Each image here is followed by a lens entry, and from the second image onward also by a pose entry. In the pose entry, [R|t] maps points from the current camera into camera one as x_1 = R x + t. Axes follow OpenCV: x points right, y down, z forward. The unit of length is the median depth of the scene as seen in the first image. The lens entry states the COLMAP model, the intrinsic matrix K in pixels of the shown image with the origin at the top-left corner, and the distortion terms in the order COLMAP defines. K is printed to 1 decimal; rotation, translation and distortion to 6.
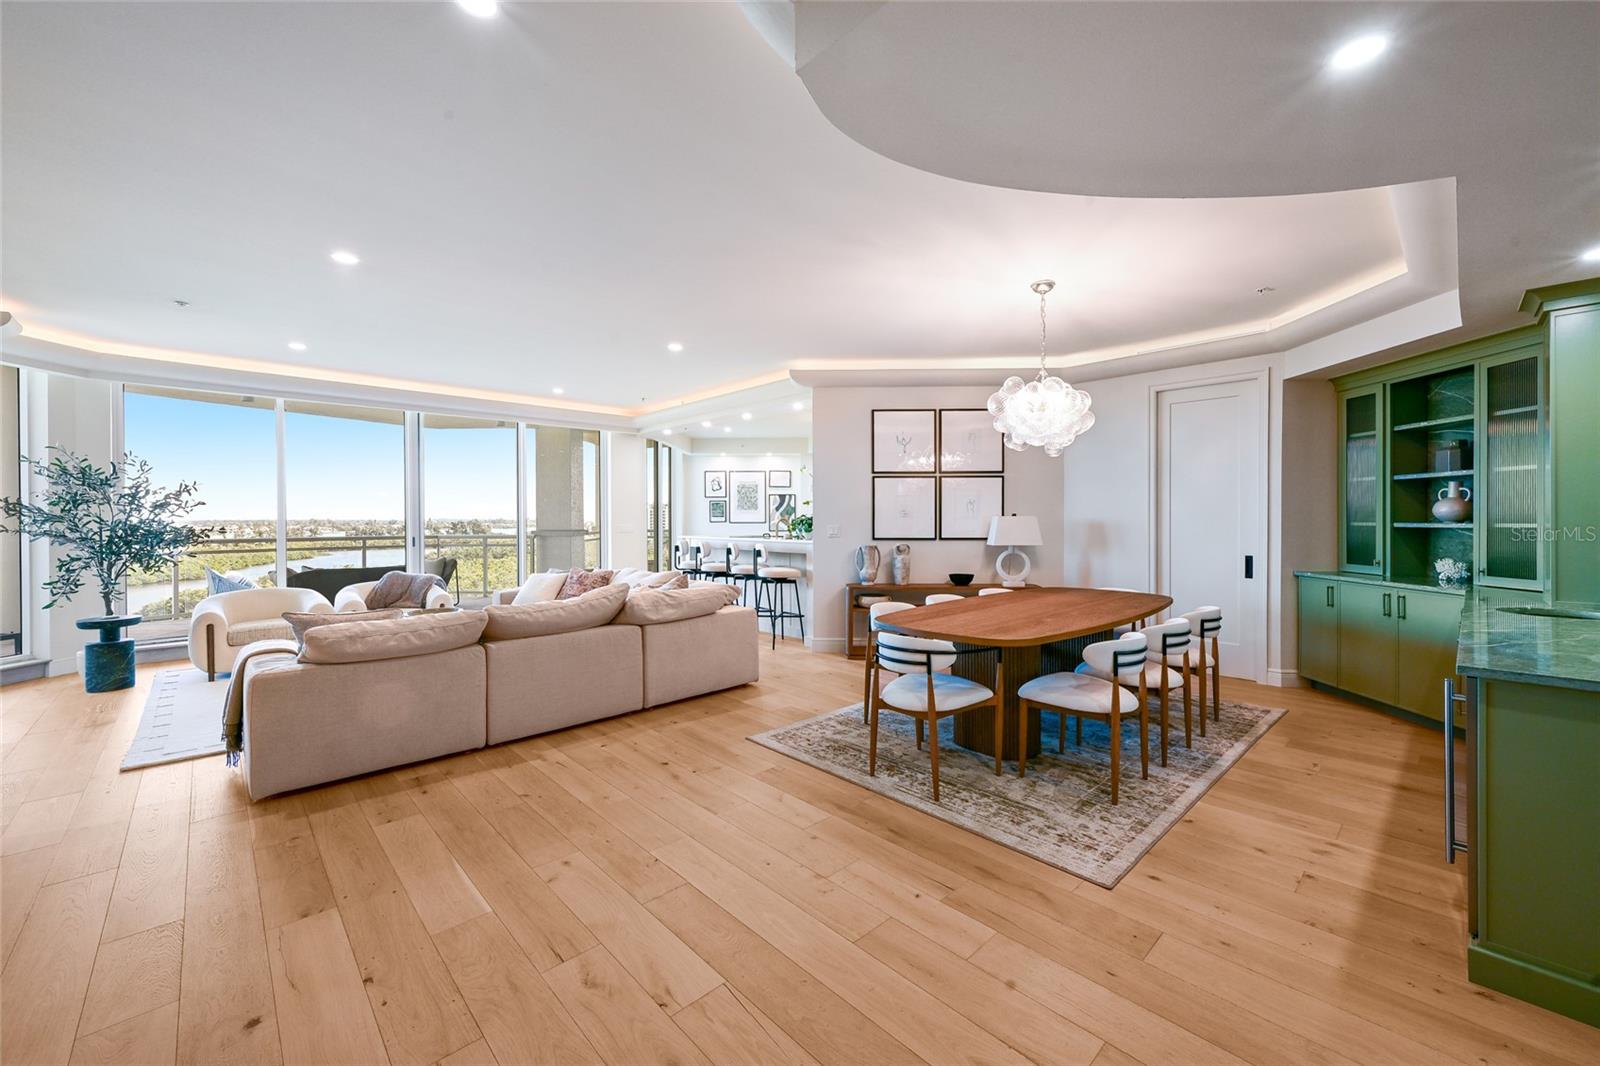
lens RADIAL K [[637.4, 0, 800.0], [0, 637.4, 533.0], [0, 0, 1]] dist [-0.000866, -0.000058]
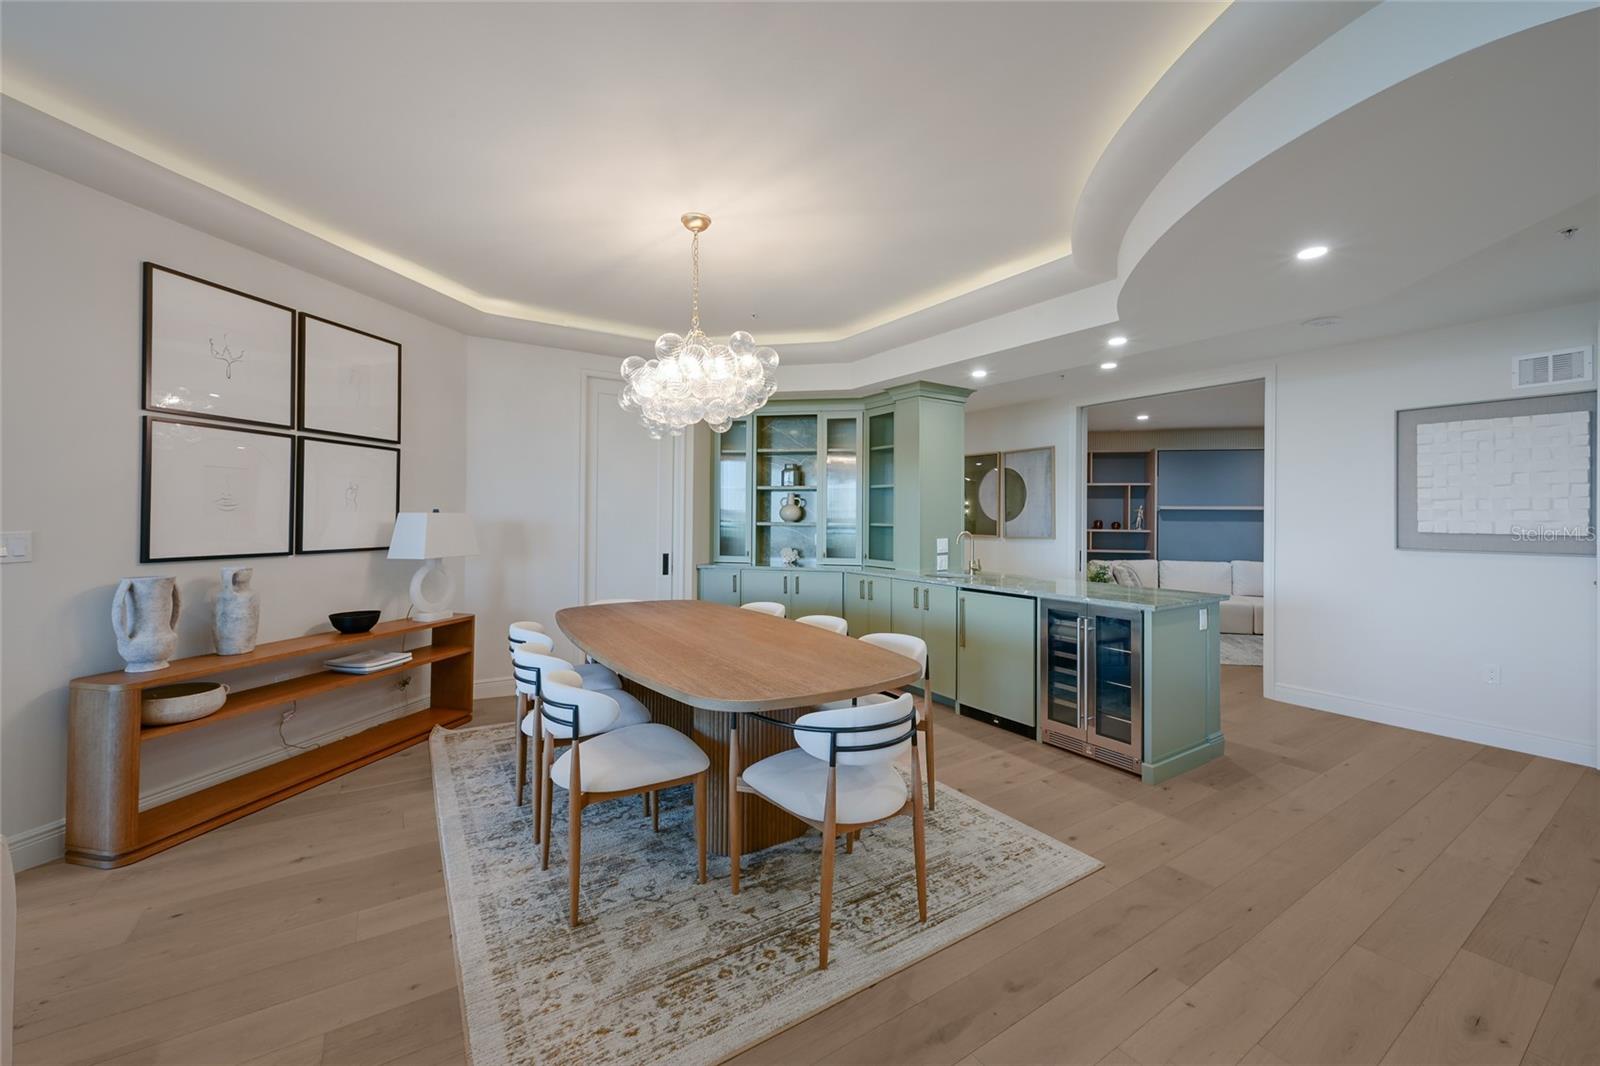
lens RADIAL K [[635.4, 0, 812.1], [0, 635.4, 520.4], [0, 0, 1]] dist [0.001635, 0.000351]
pose [[0.154612, -0.000474, 0.987975, -0.243404], [0.015490, 0.999878, -0.001944, -0.010647], [-0.987854, 0.015604, 0.154601, 0.492776]]
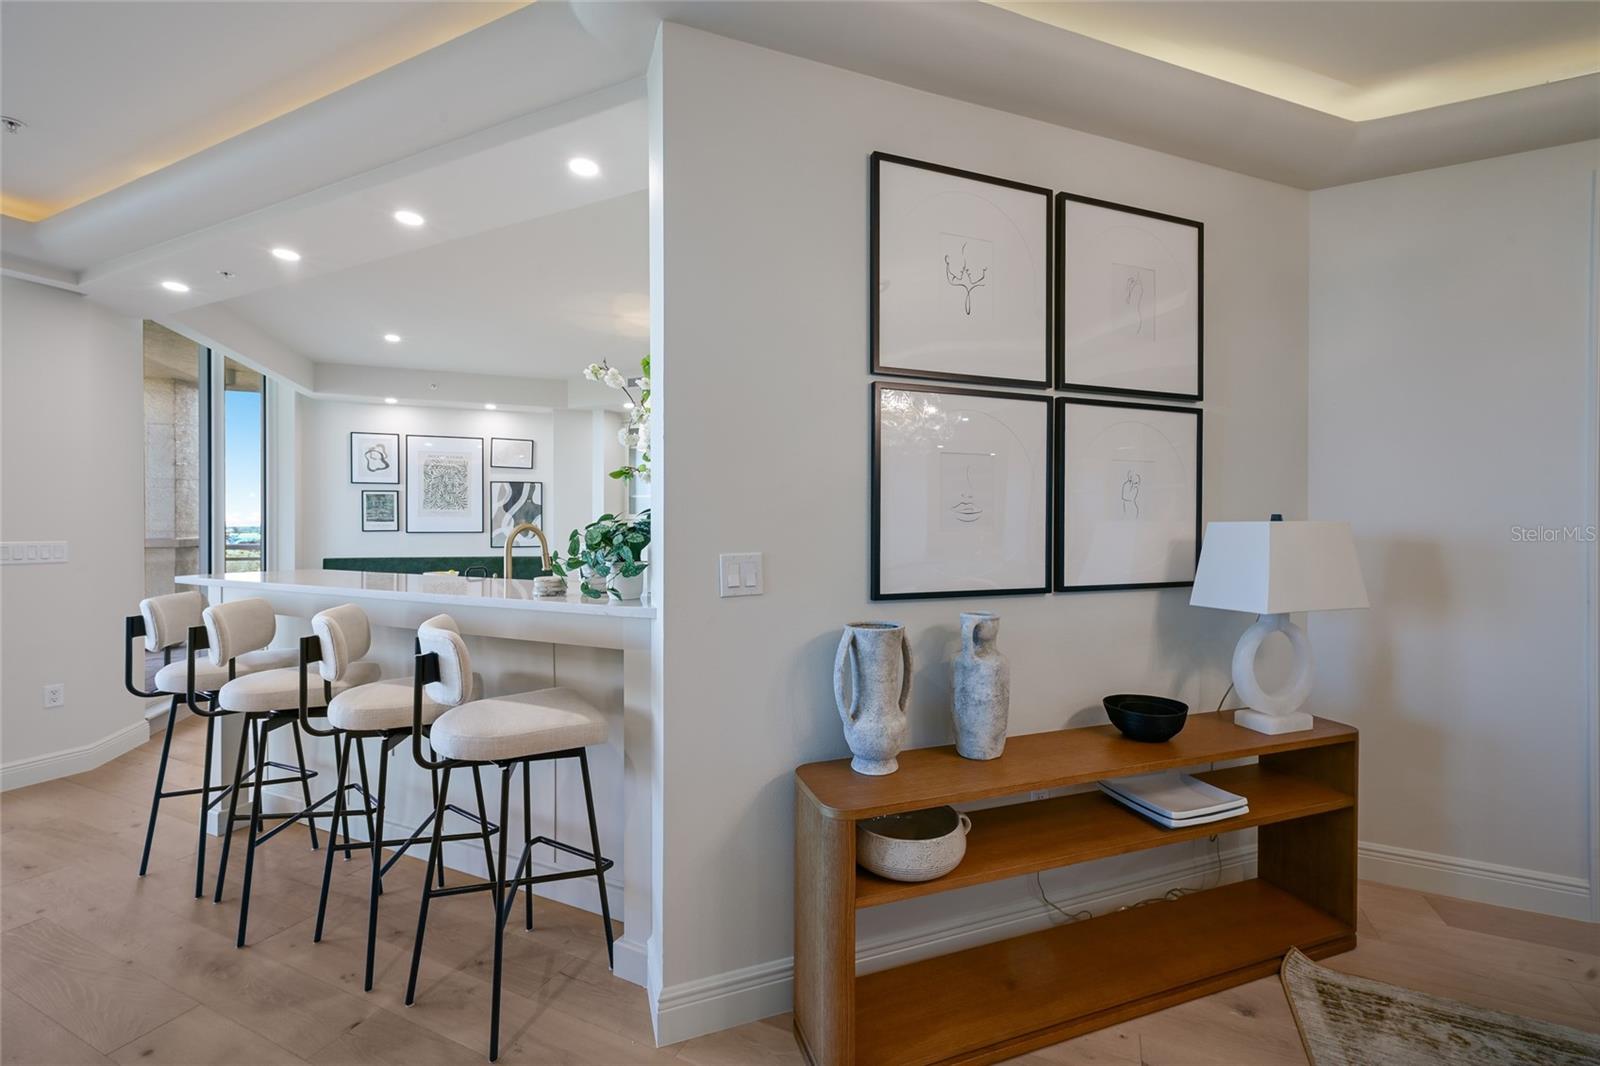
lens RADIAL K [[641.6, 0, 798.8], [0, 641.6, 518.6], [0, 0, 1]] dist [0.000741, -0.000026]
pose [[0.923225, 0.003595, 0.384242, -0.030100], [0.008481, 0.999522, -0.029730, -0.018730], [-0.384165, 0.030706, 0.922754, 0.750139]]
